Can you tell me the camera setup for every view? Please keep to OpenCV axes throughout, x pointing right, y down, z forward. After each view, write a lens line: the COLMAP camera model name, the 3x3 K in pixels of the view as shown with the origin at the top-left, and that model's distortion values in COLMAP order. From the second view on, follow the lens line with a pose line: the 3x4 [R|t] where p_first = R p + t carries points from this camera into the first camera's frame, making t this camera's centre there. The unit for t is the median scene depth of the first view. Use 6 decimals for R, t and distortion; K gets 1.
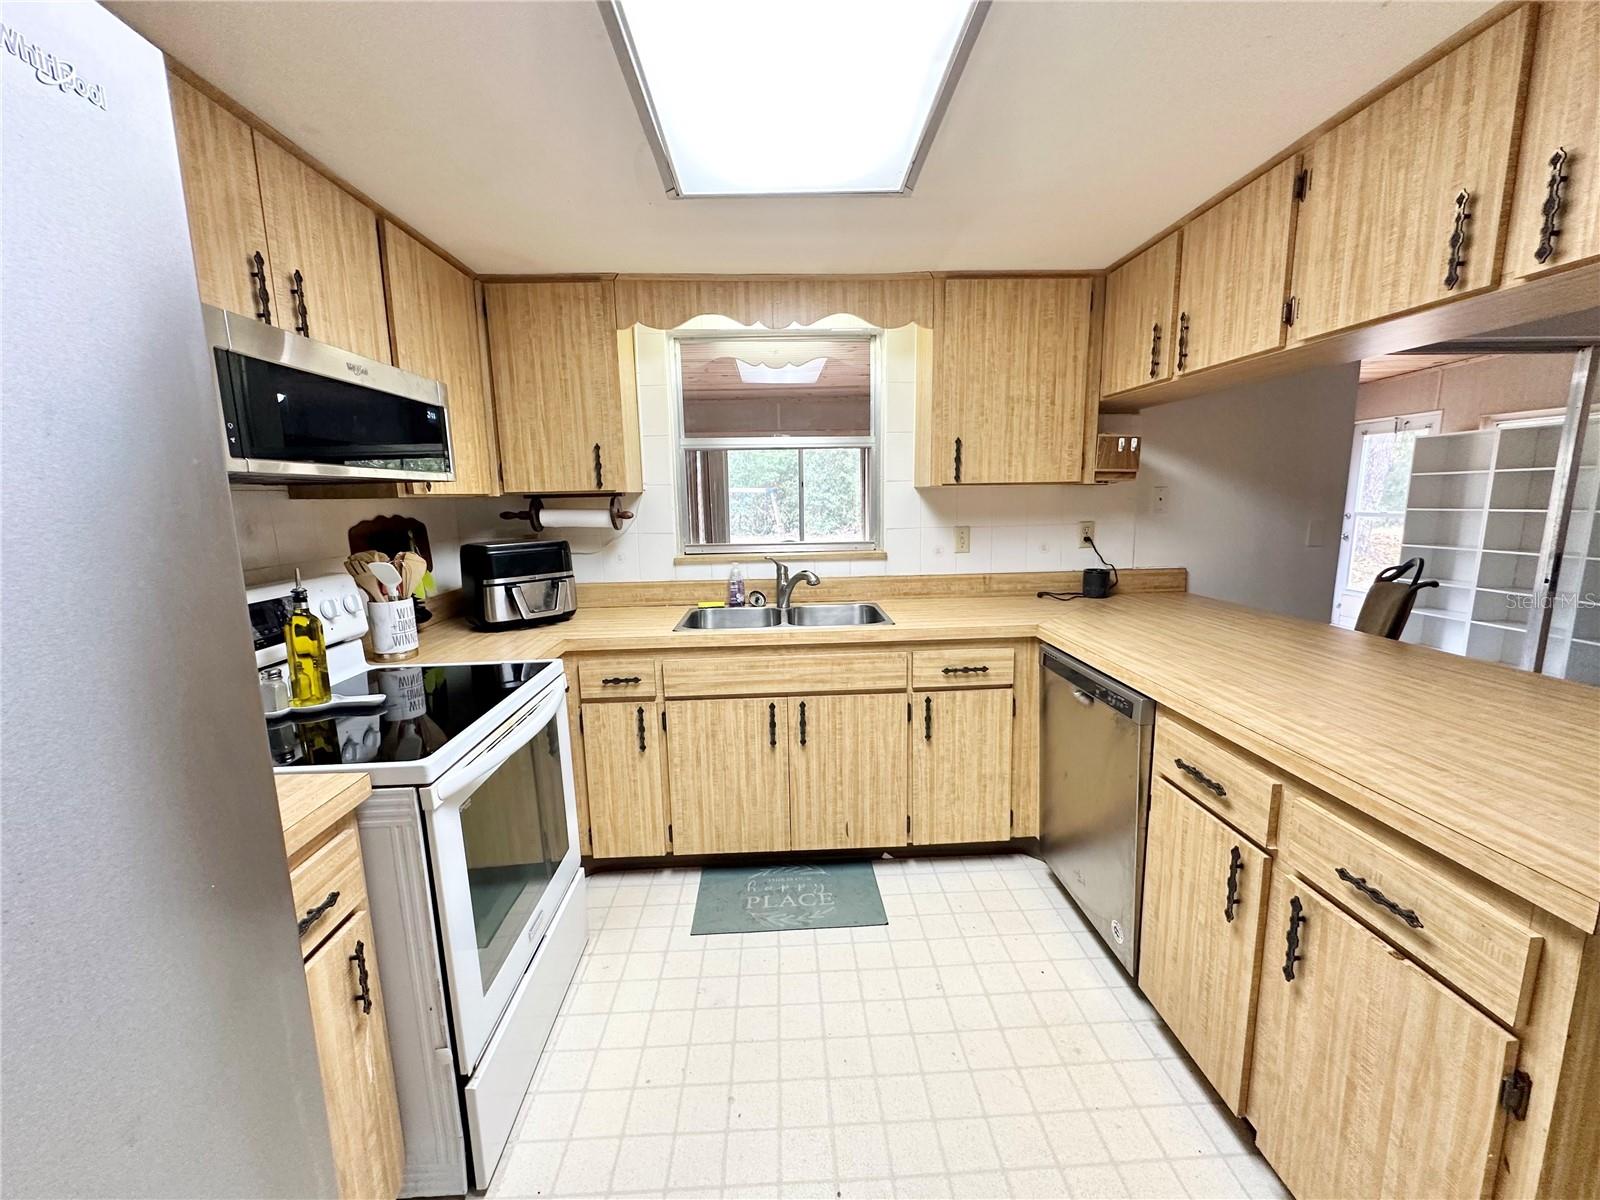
lens RADIAL K [[638.6, 0, 800.0], [0, 638.6, 600.0], [0, 0, 1]] dist [-0.002953, 0.000281]
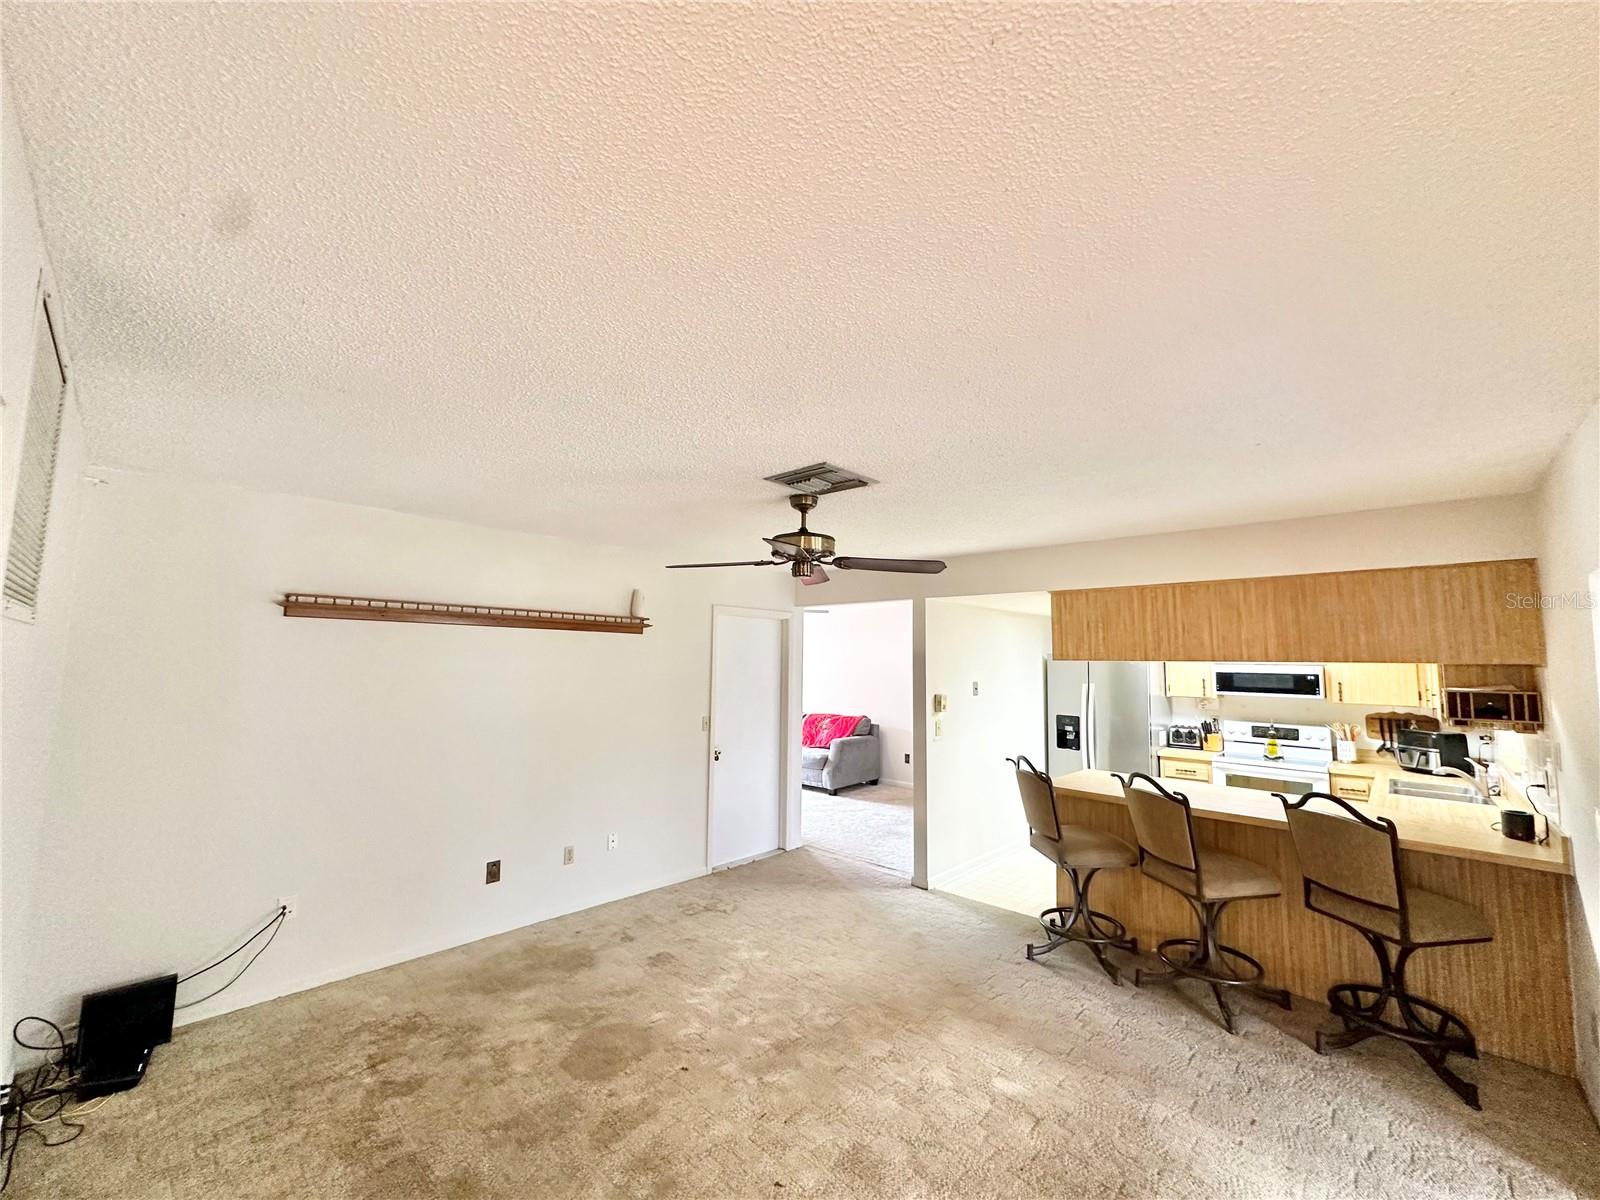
lens RADIAL K [[638.6, 0, 800.0], [0, 638.6, 600.0], [0, 0, 1]] dist [-0.002953, 0.000281]
pose [[-0.713086, -0.059937, -0.698510, 2.545488], [-0.119088, 0.992215, 0.036435, -0.359726], [0.690889, 0.109166, -0.714672, 1.091132]]
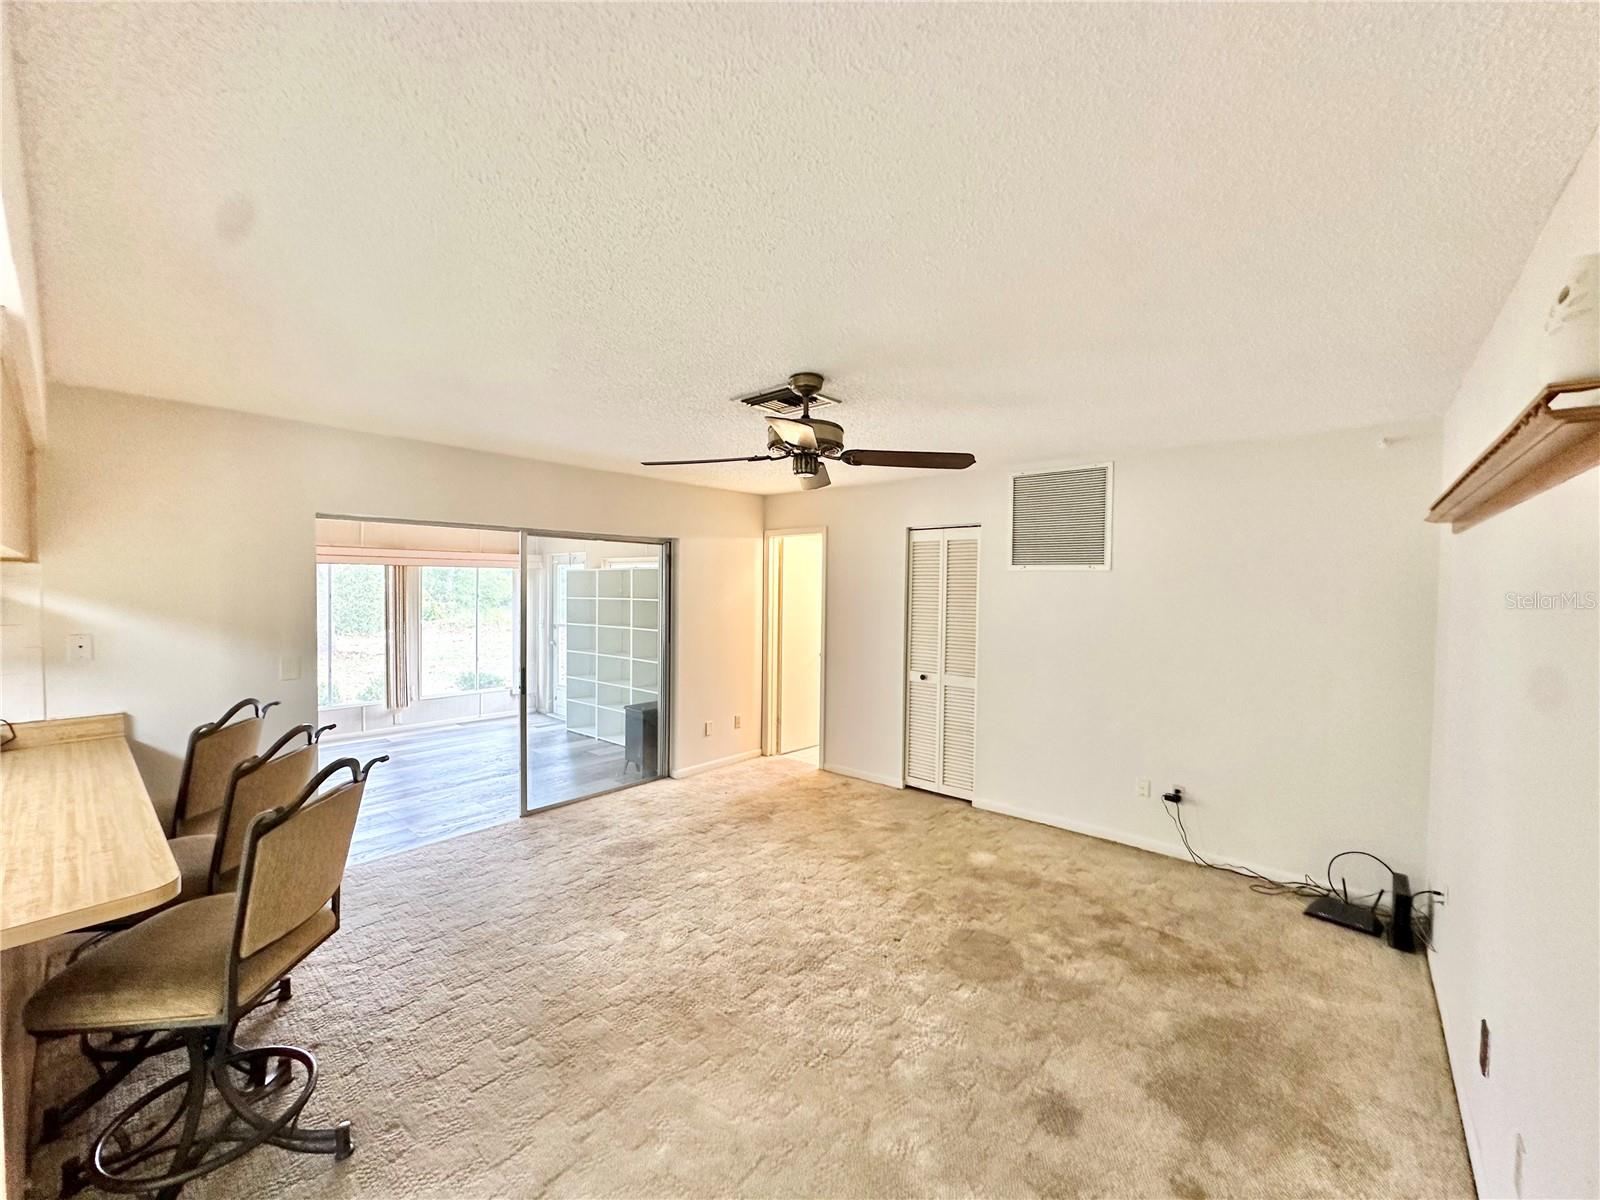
lens RADIAL K [[638.6, 0, 800.0], [0, 638.6, 600.0], [0, 0, 1]] dist [-0.002953, 0.000281]
pose [[0.683037, 0.004611, 0.730369, 0.758106], [0.099812, 0.990009, -0.099594, -0.024568], [-0.723531, 0.140926, 0.675753, -0.611813]]
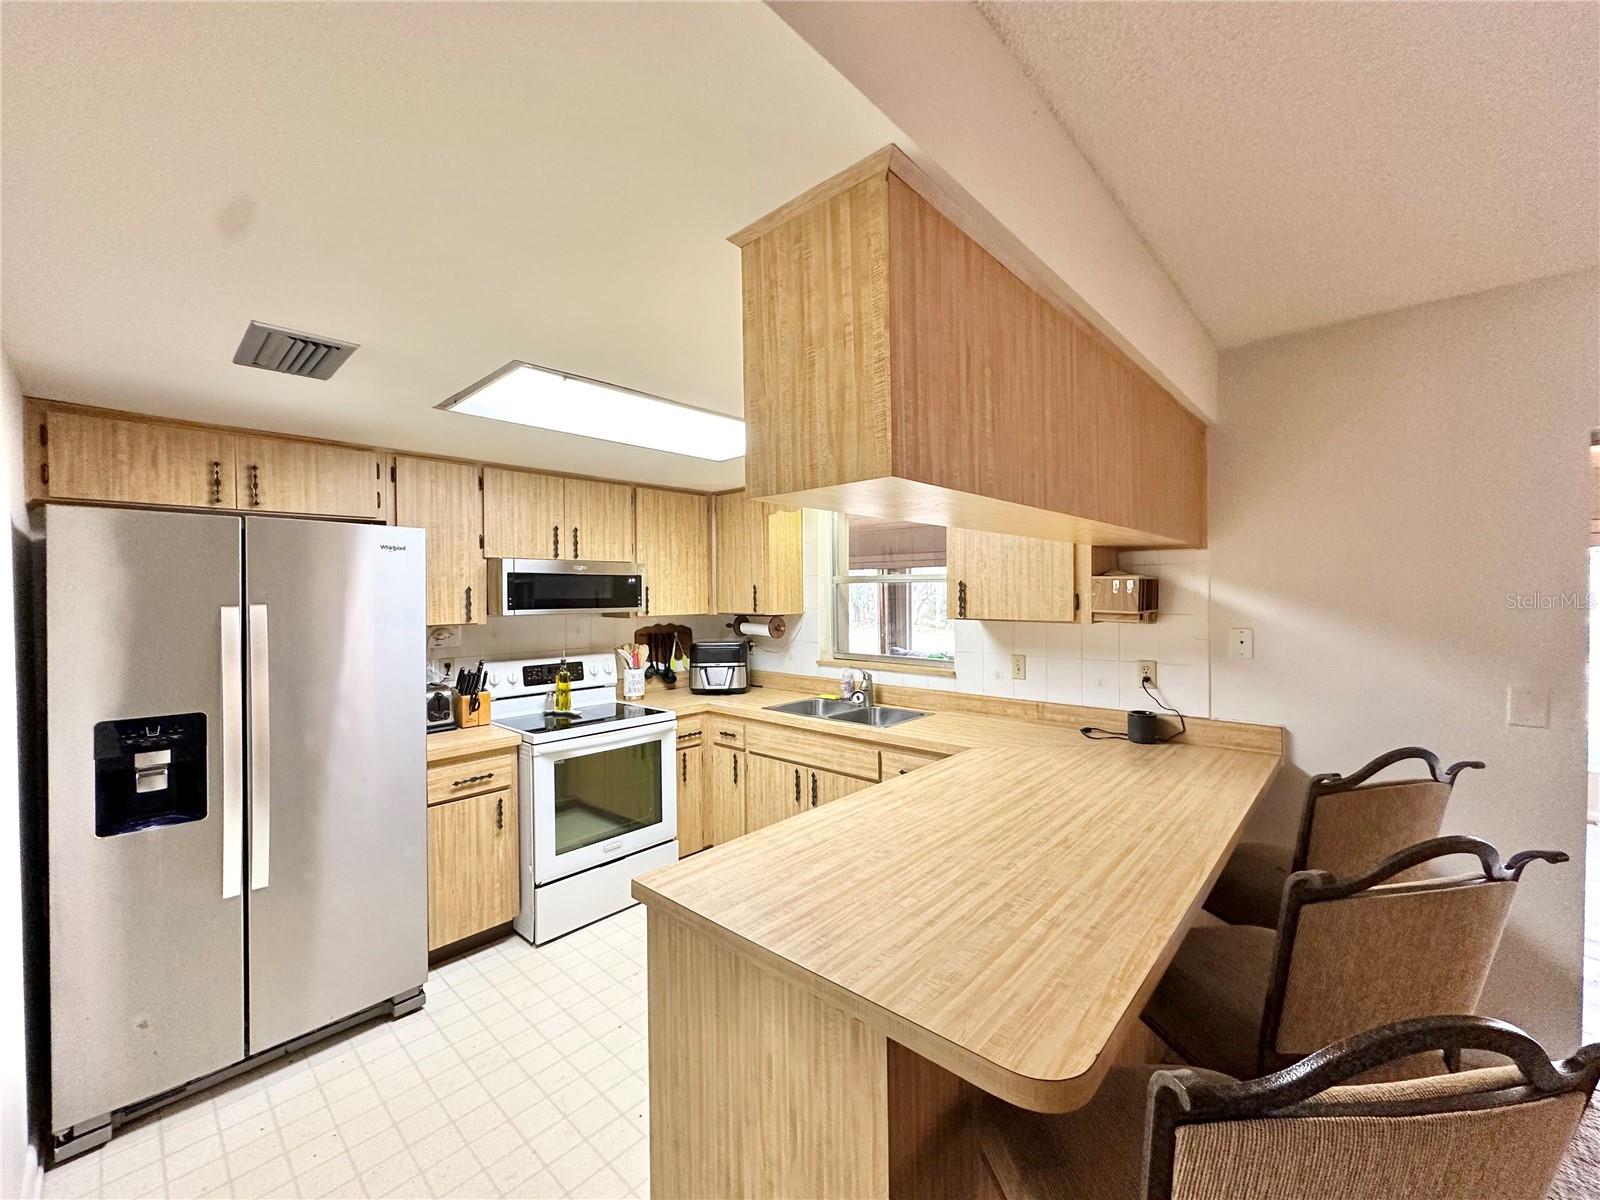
lens RADIAL K [[638.6, 0, 800.0], [0, 638.6, 600.0], [0, 0, 1]] dist [-0.002953, 0.000281]
pose [[0.710216, 0.021777, -0.703647, 0.933799], [-0.121288, 0.988360, -0.091831, -0.077823], [0.693457, 0.150563, 0.704590, -0.044989]]
